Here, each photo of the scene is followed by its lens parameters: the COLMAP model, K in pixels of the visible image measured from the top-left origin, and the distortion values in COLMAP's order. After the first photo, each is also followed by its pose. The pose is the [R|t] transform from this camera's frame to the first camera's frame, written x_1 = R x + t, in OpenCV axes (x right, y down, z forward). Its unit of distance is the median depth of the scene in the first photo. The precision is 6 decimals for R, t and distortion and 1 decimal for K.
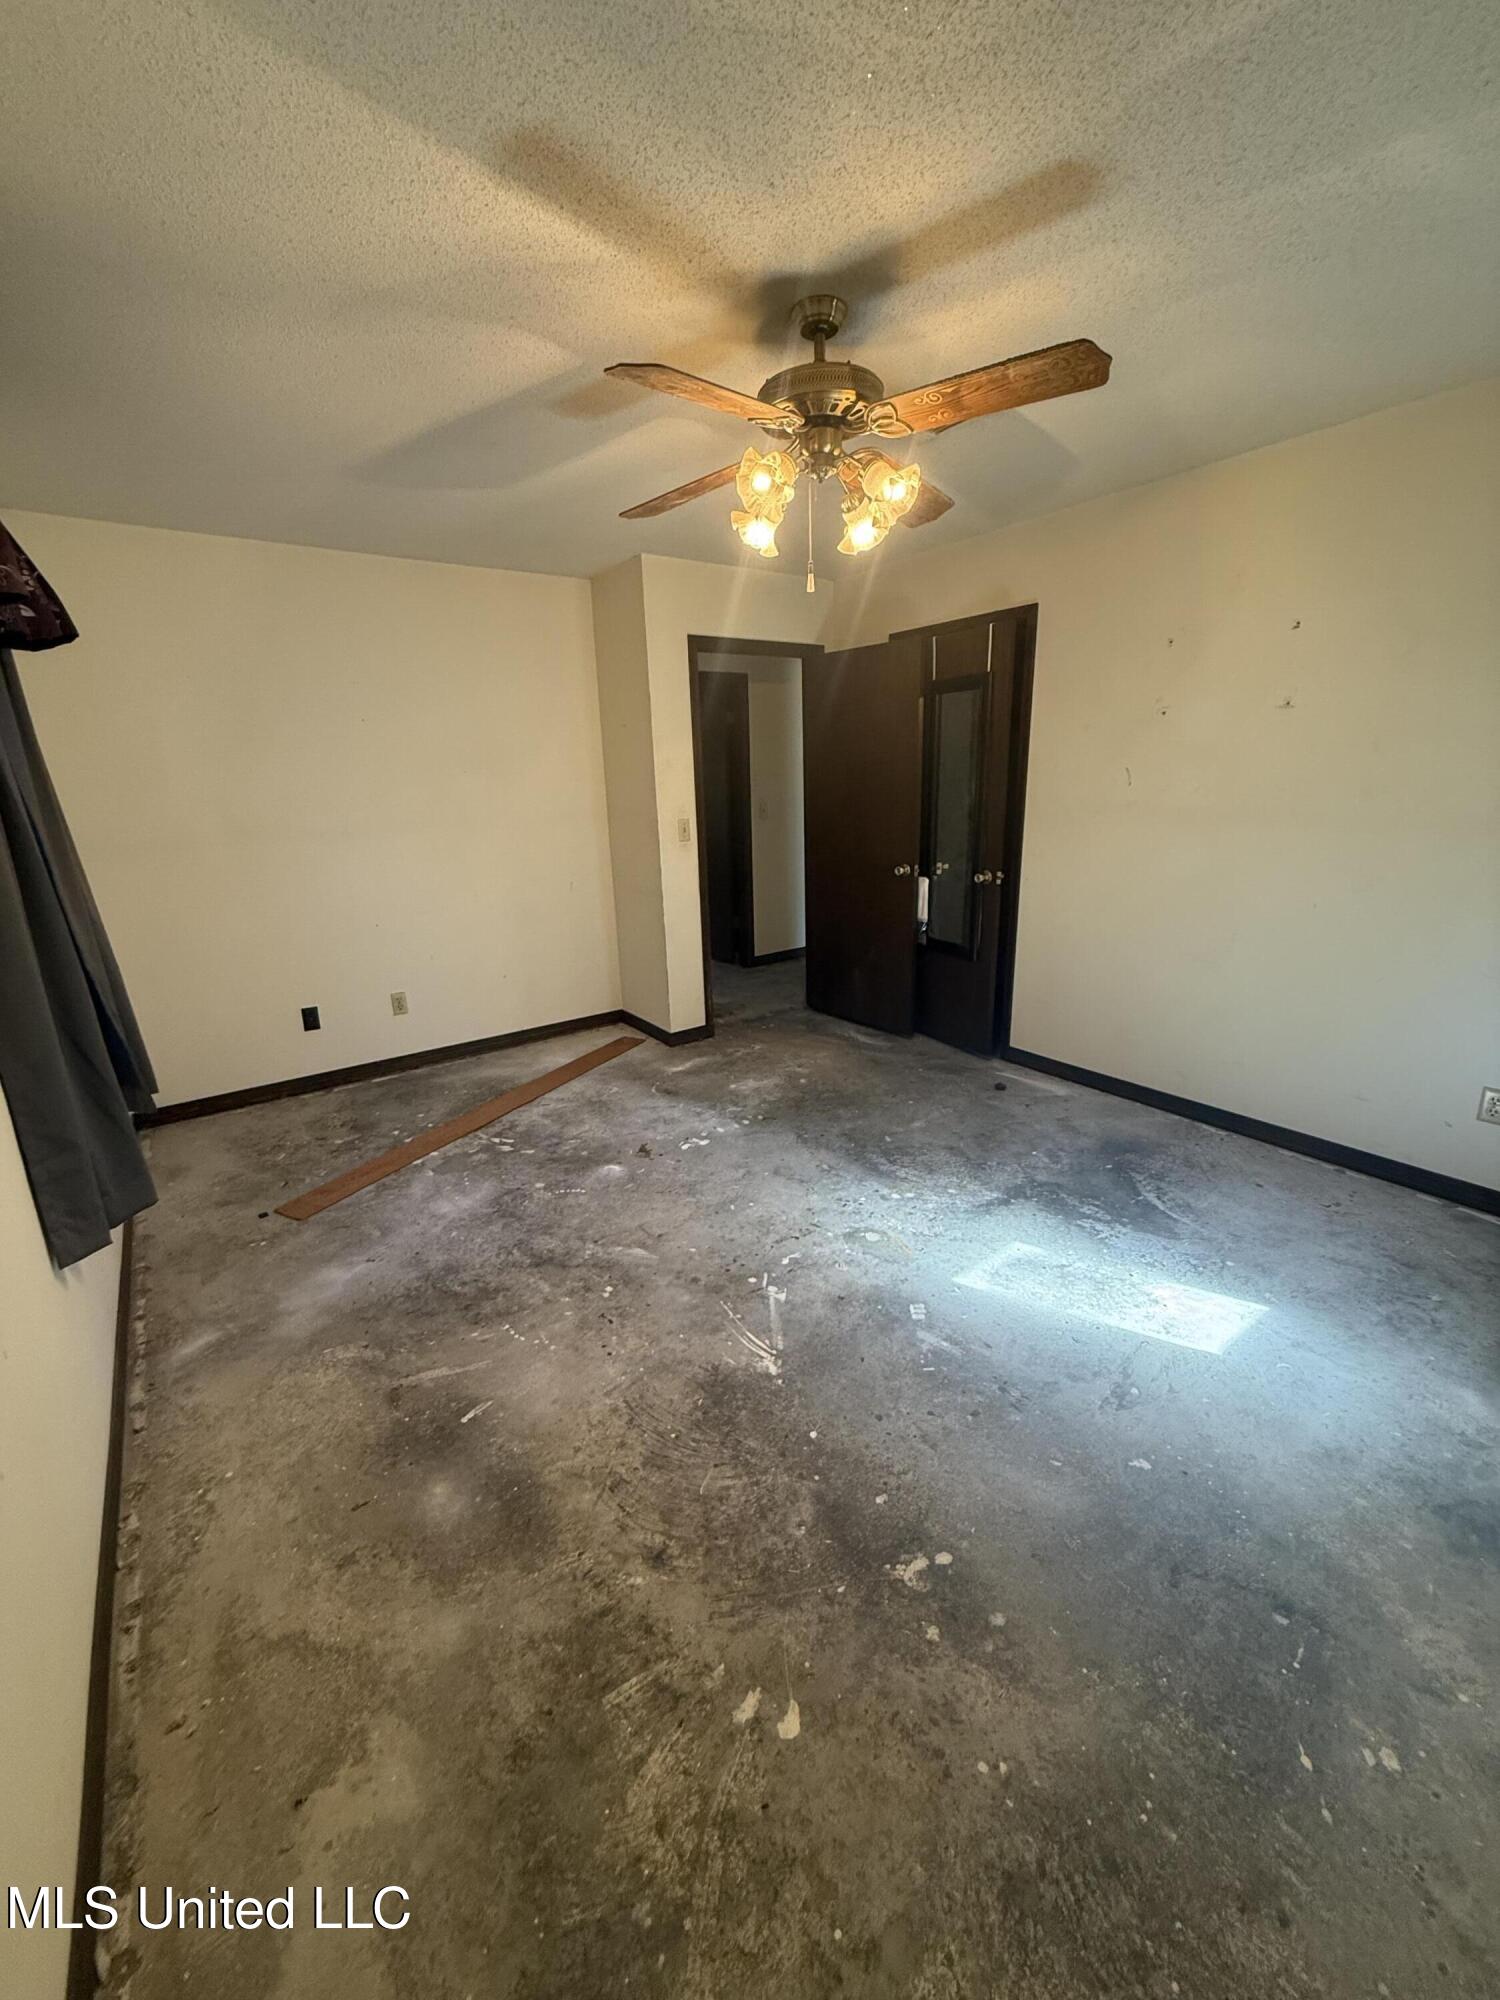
lens RADIAL K [[795.2, 0, 750.2], [0, 795.2, 999.8], [0, 0, 1]] dist [-0.002036, 0.000062]
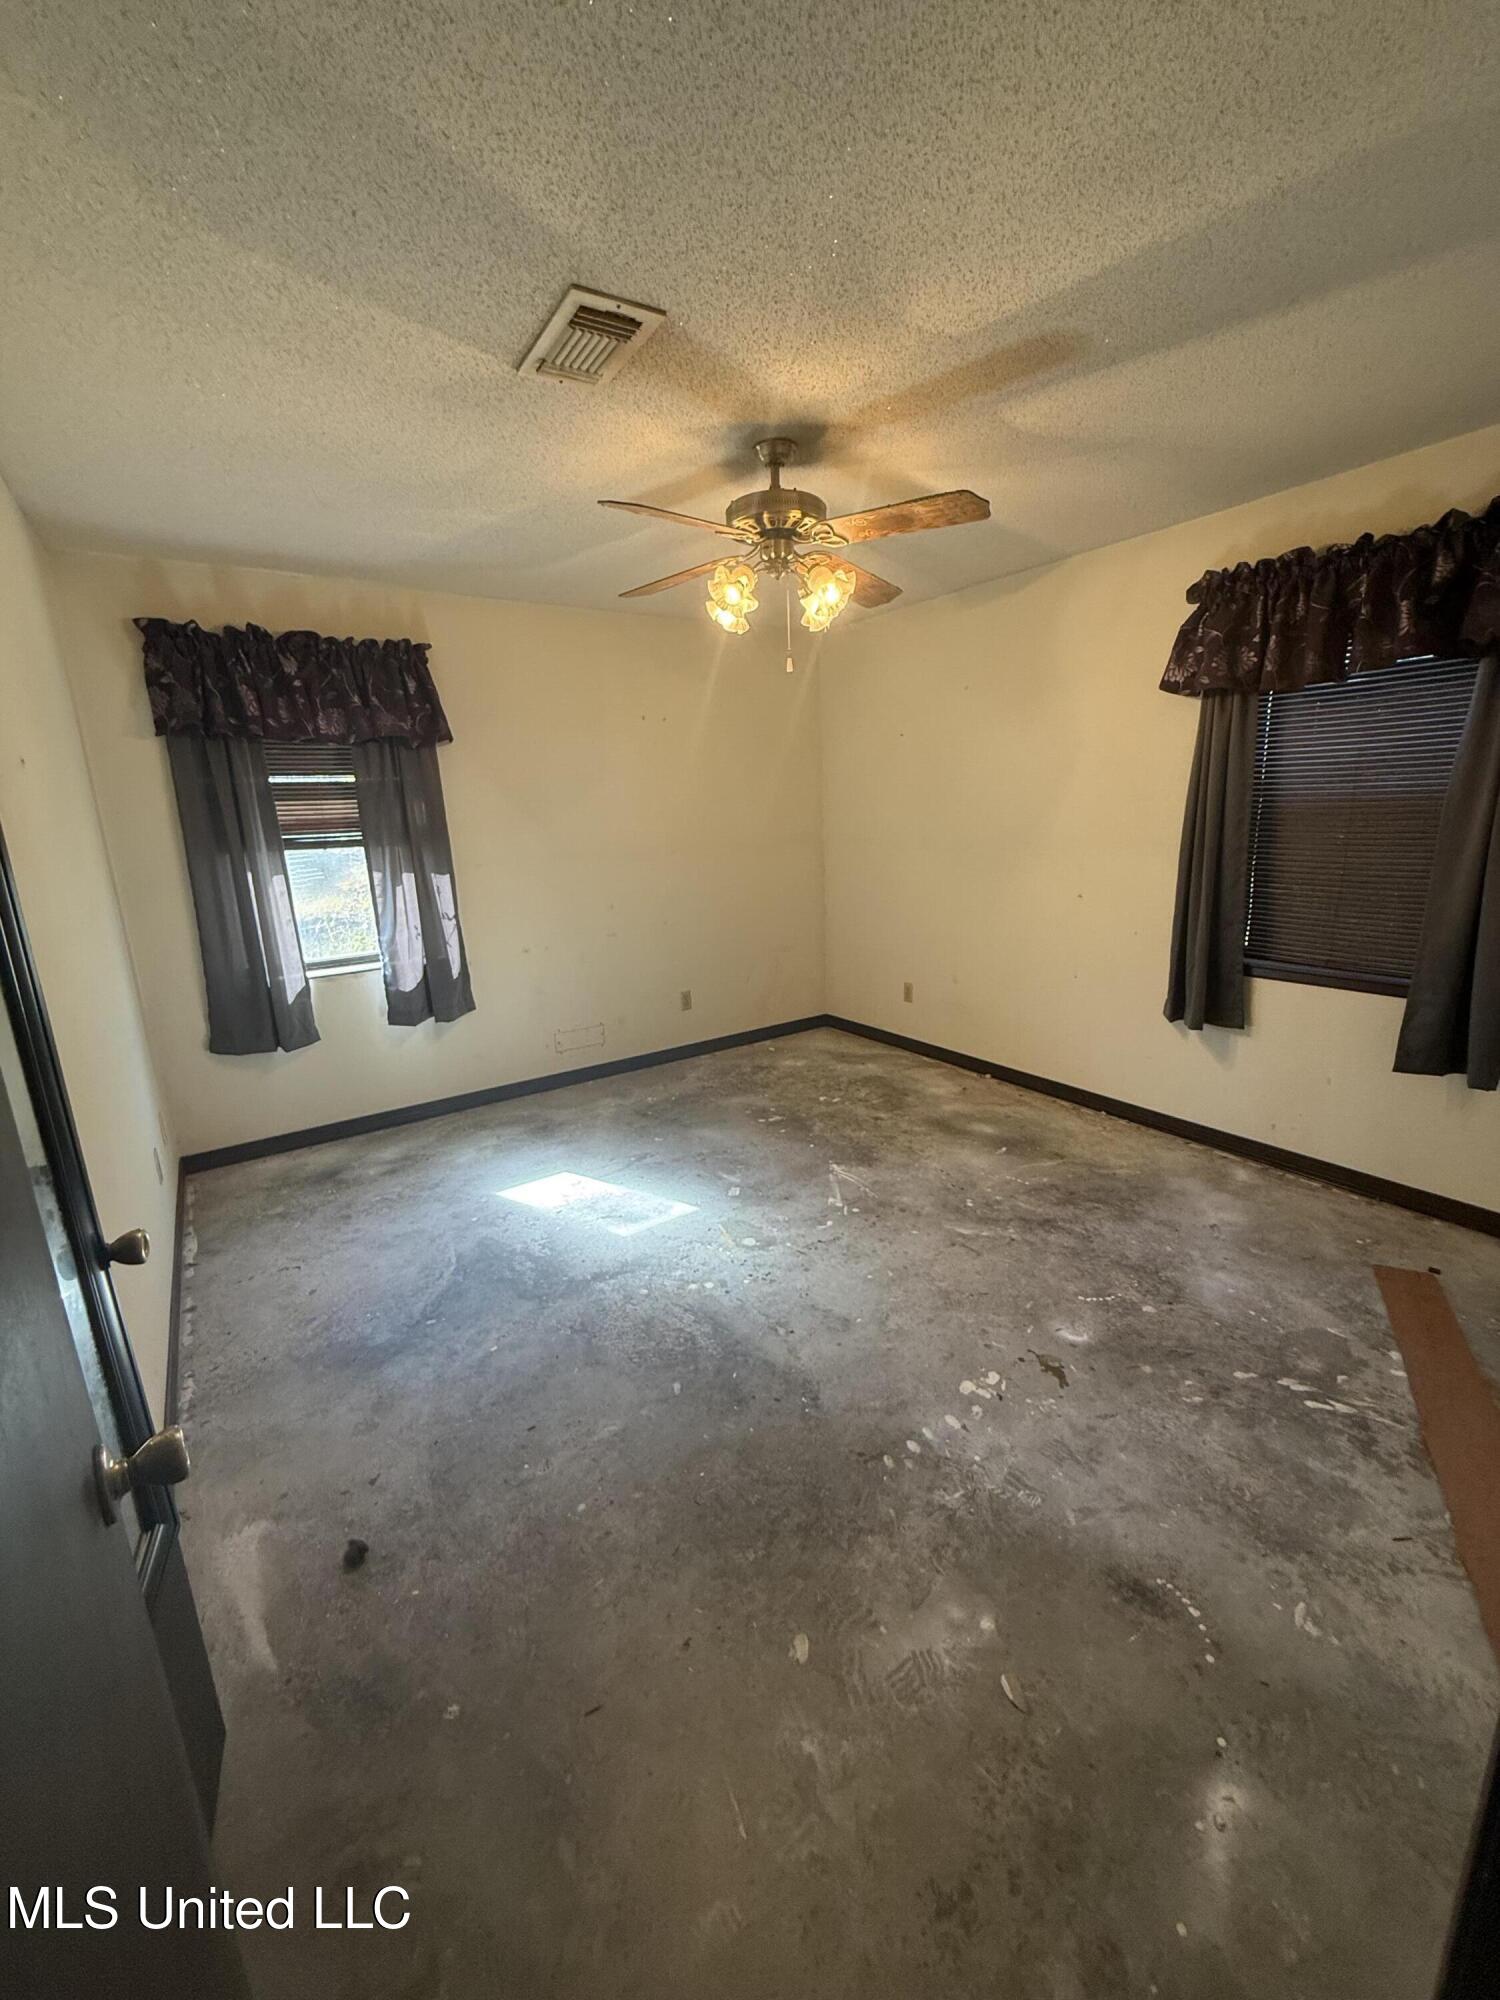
lens RADIAL K [[795.2, 0, 751.1], [0, 795.2, 996.4], [0, 0, 1]] dist [-0.002036, 0.000062]
pose [[-0.997176, 0.059671, 0.045590, 0.082143], [0.074390, 0.867848, 0.491230, -0.515809], [-0.010253, 0.493234, -0.869836, 1.768634]]
